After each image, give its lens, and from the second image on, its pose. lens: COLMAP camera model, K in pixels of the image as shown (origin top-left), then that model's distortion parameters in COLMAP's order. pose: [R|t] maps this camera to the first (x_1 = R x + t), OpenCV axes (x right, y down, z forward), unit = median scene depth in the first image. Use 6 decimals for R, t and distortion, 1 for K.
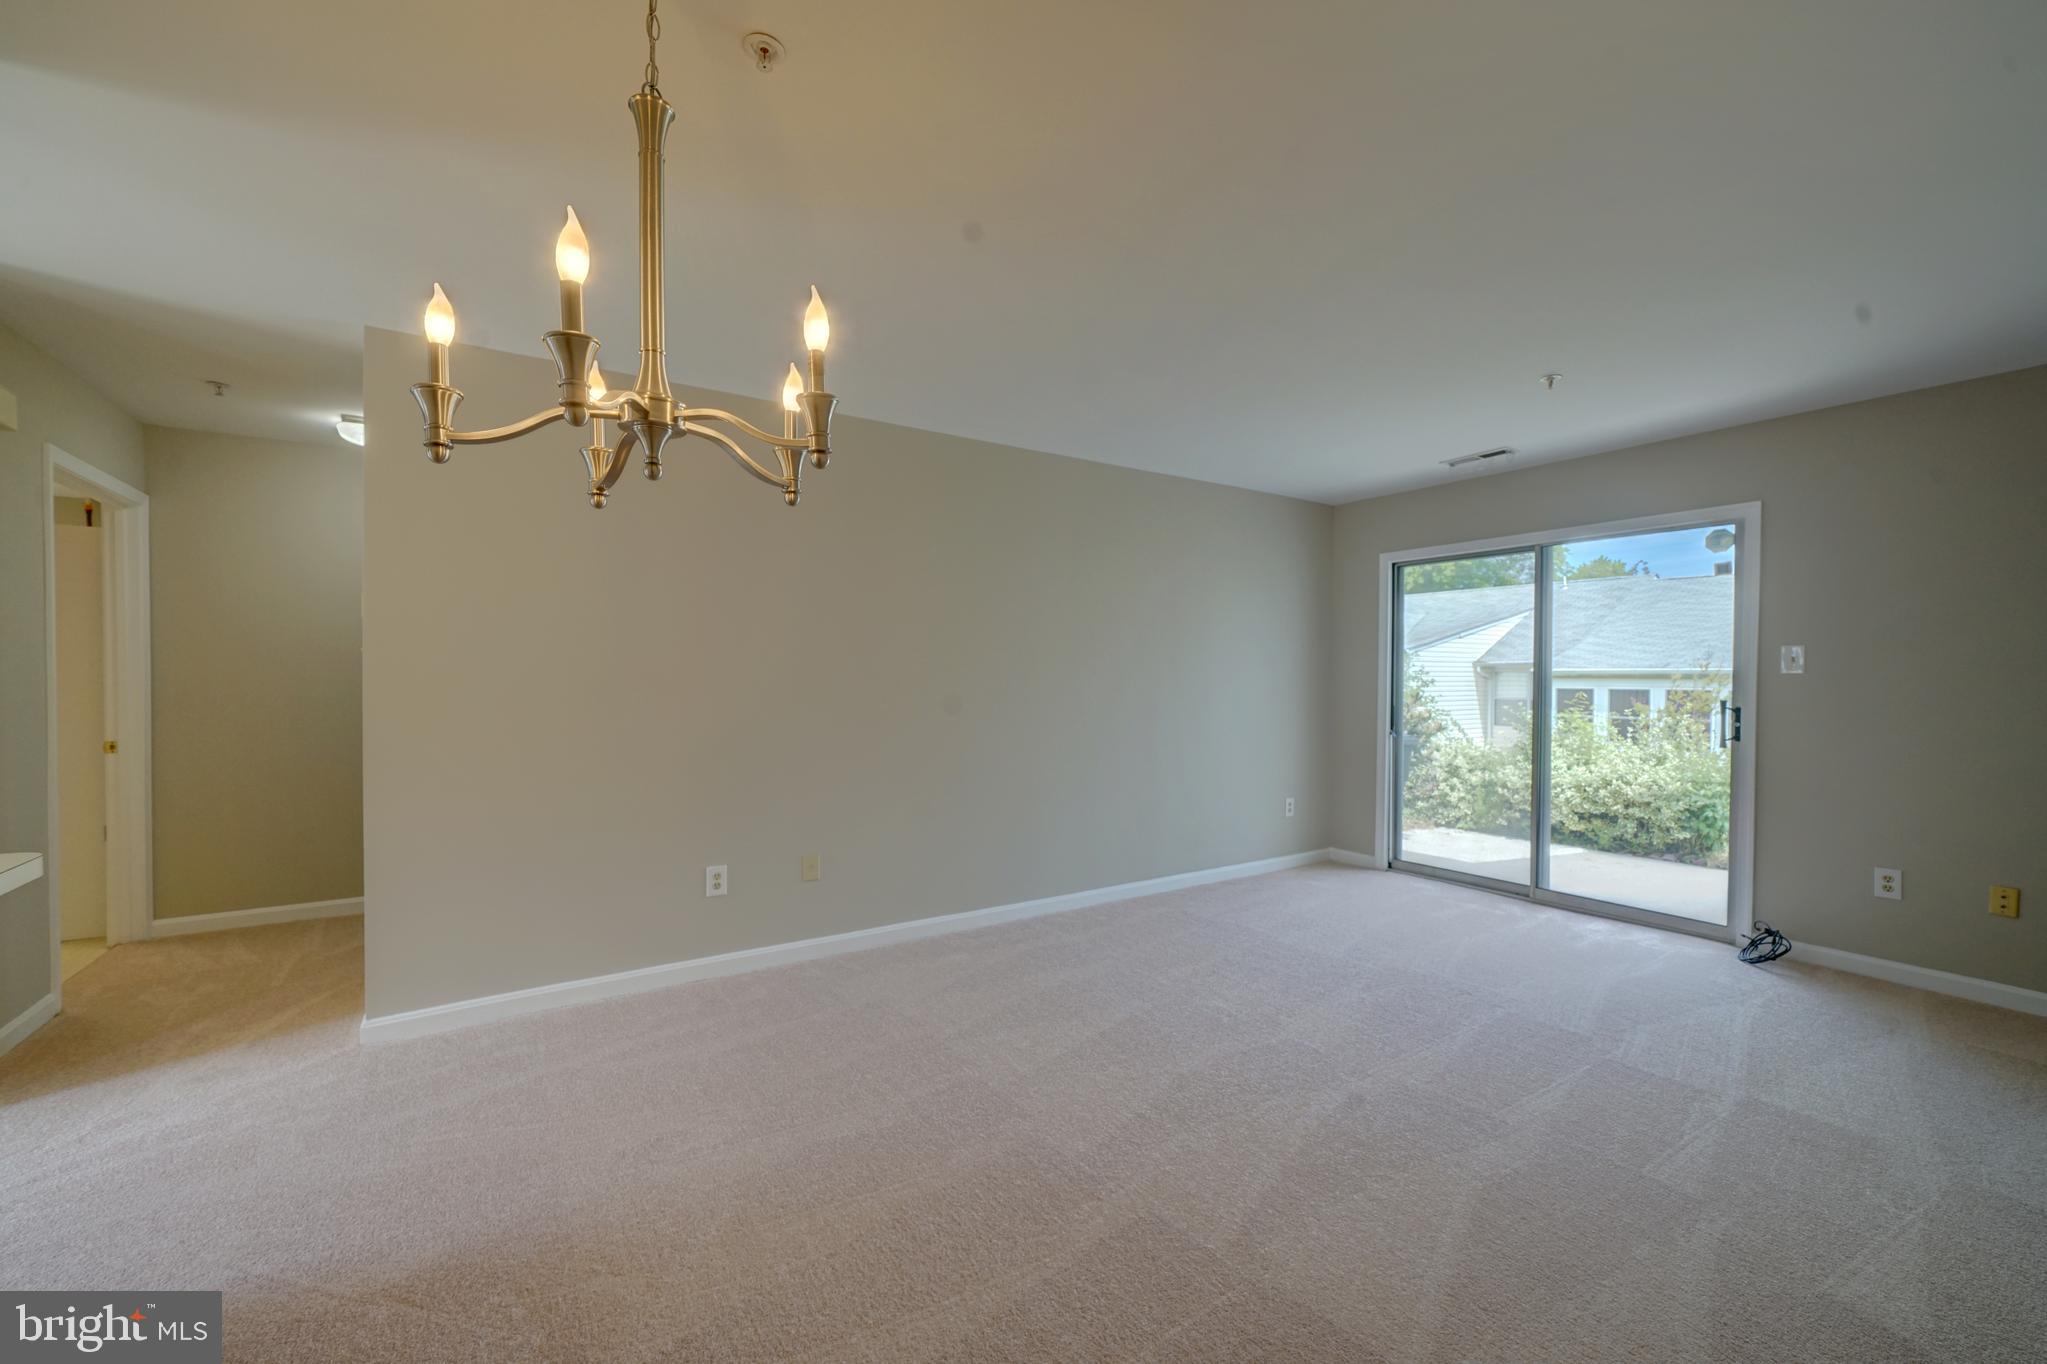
lens RADIAL K [[811.6, 0, 1008.3], [0, 811.6, 689.0], [0, 0, 1]] dist [-0.003575, 0.000107]
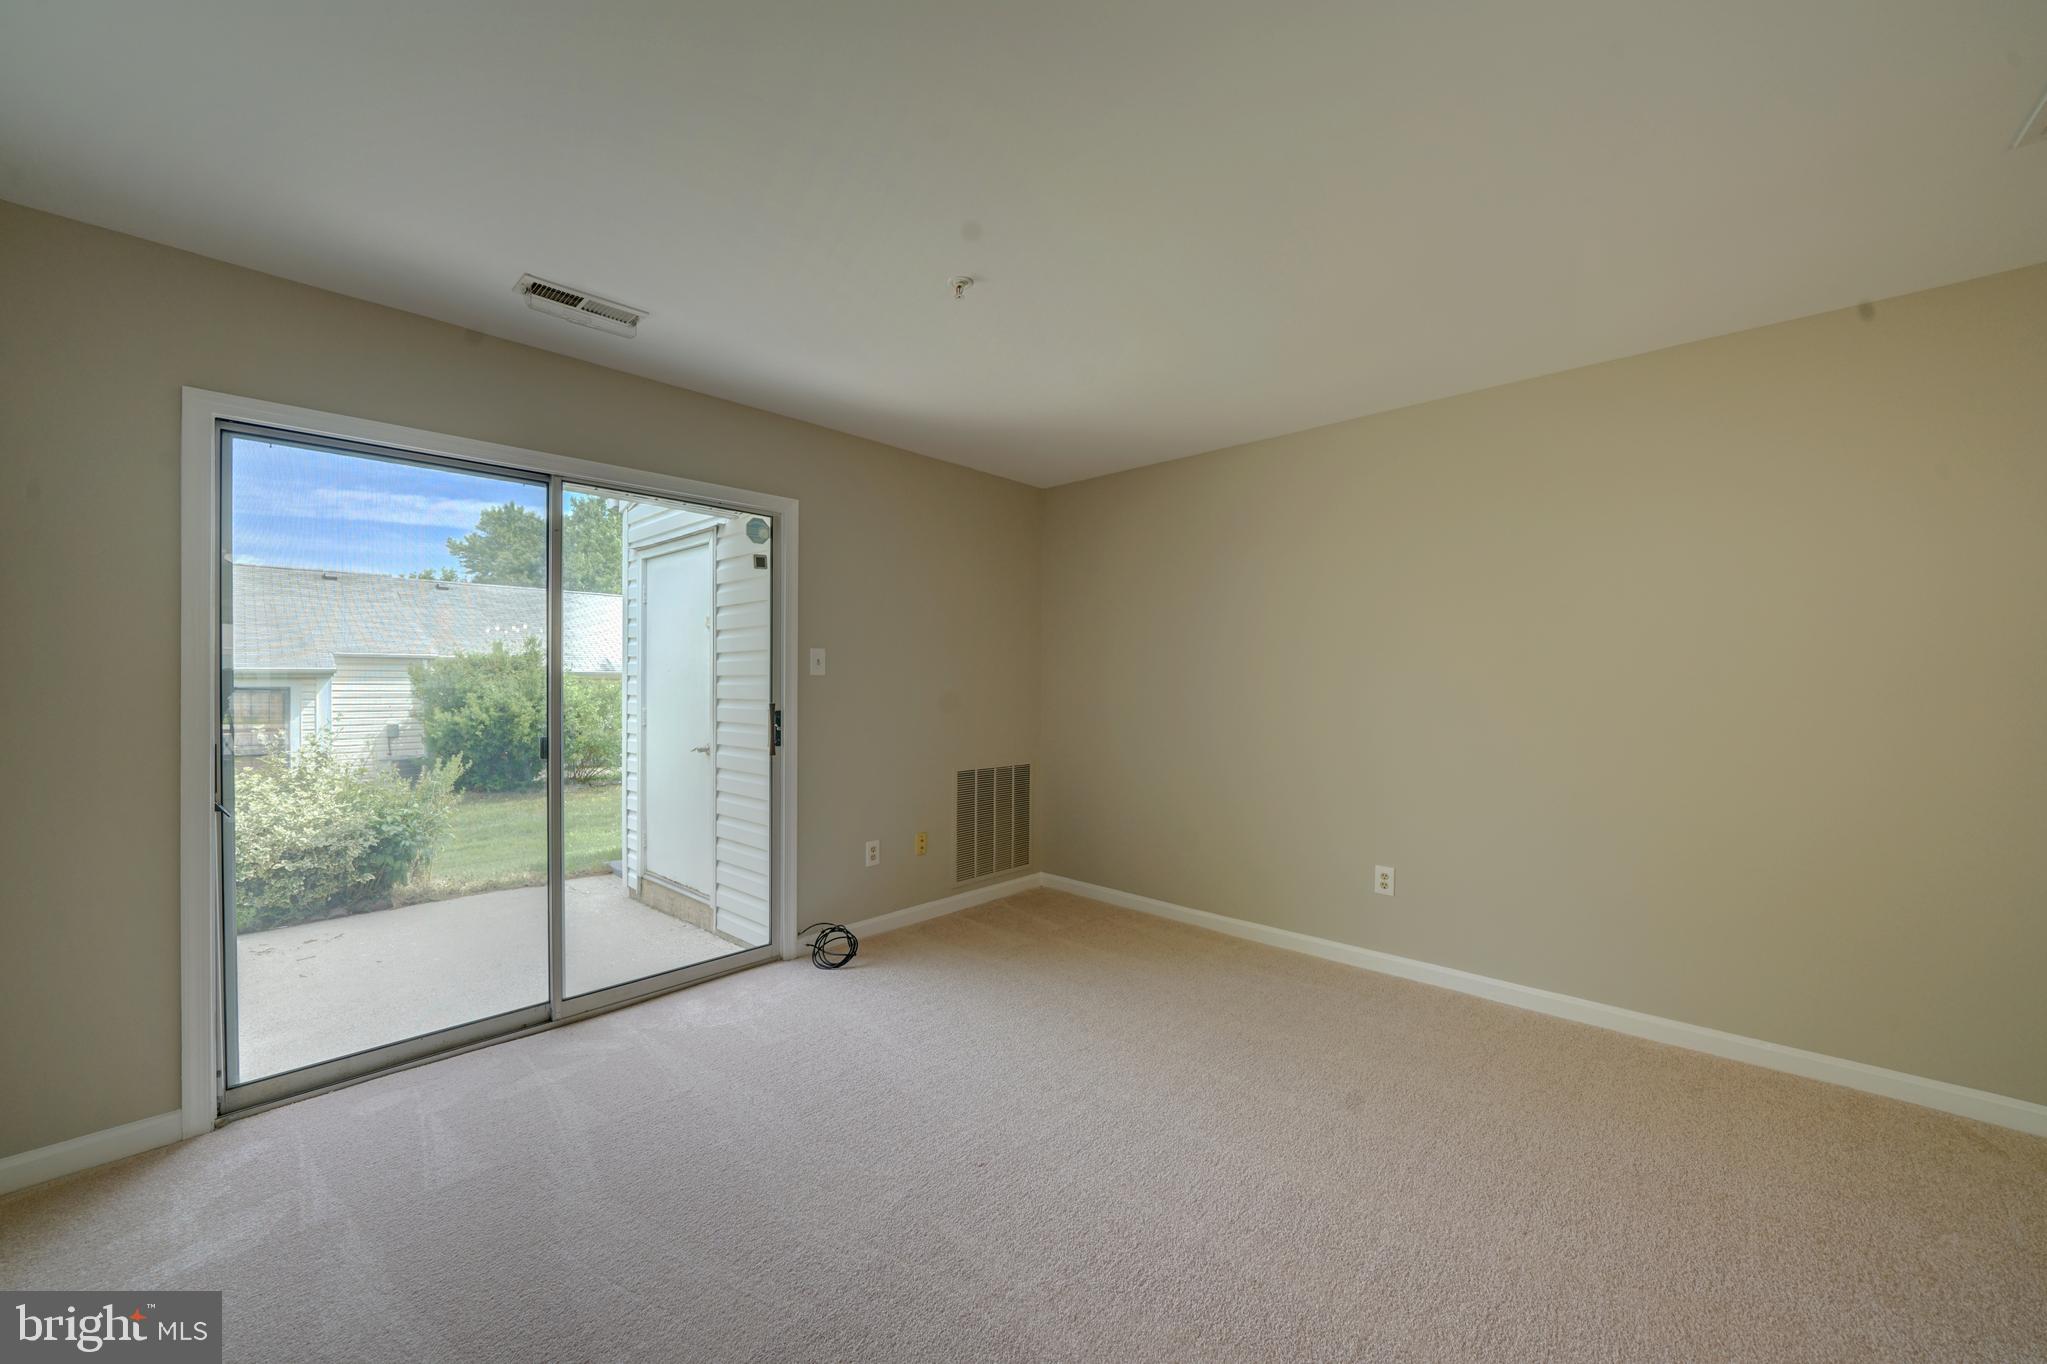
lens RADIAL K [[746.0, 0, 1007.5], [0, 746.0, 682.9], [0, 0, 1]] dist [-0.014759, -0.000247]
pose [[-0.231843, -0.008008, 0.972720, -0.012081], [0.012910, 0.999853, 0.011308, -0.014179], [-0.972668, 0.015180, -0.231705, 0.821555]]
